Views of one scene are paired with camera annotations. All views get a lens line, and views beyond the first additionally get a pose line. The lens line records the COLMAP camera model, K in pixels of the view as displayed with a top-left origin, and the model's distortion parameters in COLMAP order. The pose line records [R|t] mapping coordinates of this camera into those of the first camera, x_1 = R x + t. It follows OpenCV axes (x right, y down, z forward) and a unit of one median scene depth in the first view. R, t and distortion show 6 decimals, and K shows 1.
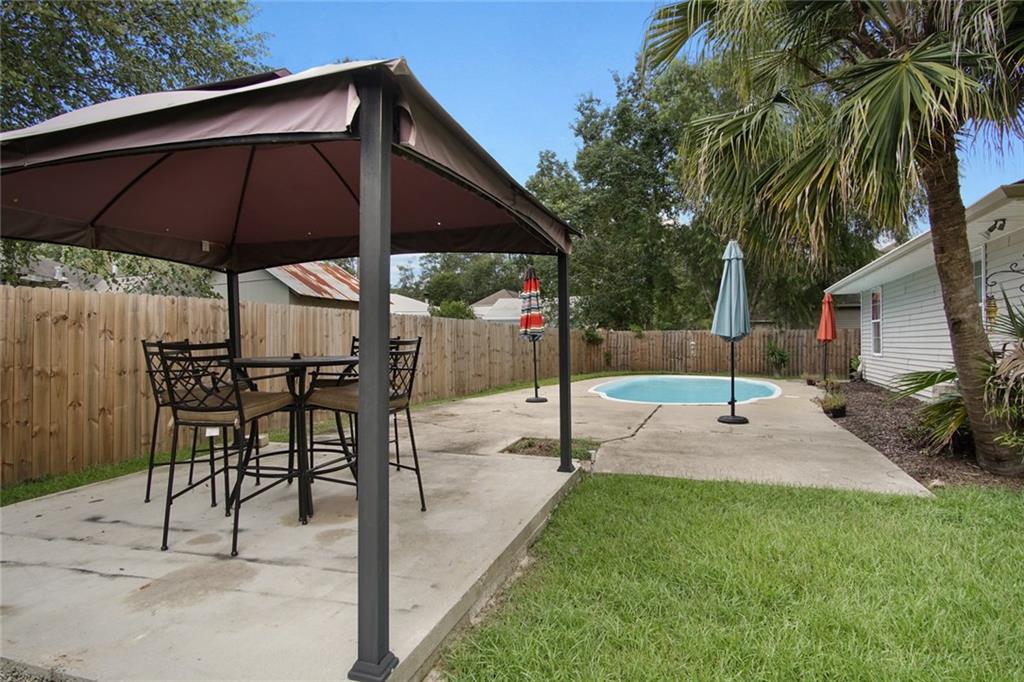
lens RADIAL K [[551.9, 0, 509.1], [0, 551.9, 352.7], [0, 0, 1]] dist [-0.017621, 0.000026]
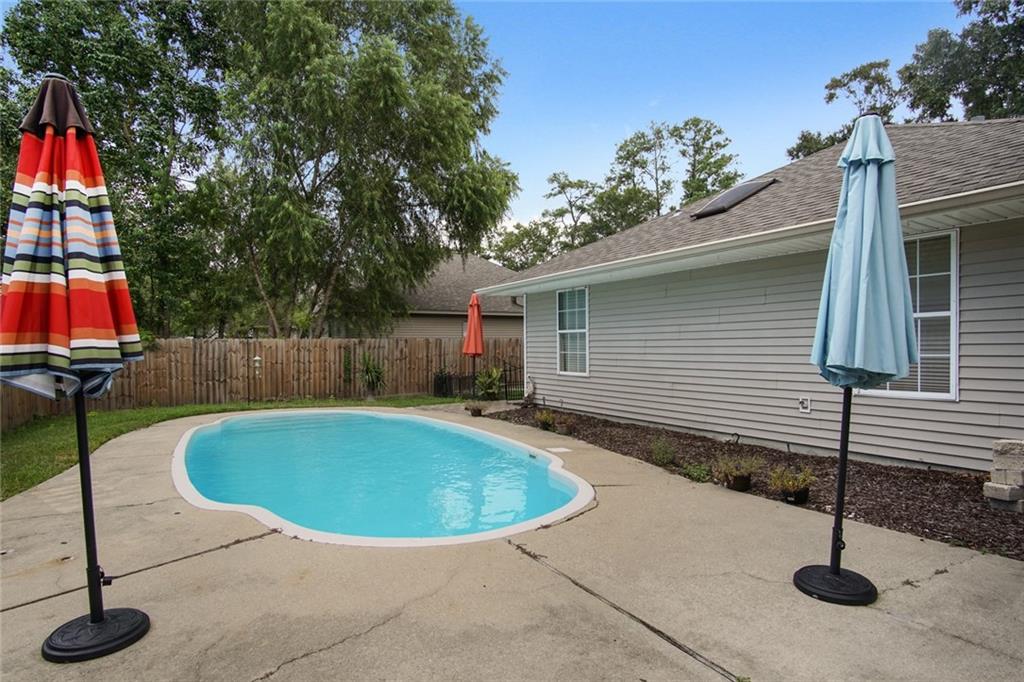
lens RADIAL K [[551.9, 0, 509.1], [0, 551.9, 352.7], [0, 0, 1]] dist [-0.017621, 0.000026]
pose [[0.589908, -0.013754, 0.807354, -0.018729], [0.021741, 0.999763, 0.001146, -0.019299], [-0.807178, 0.016876, 0.590067, 0.386383]]
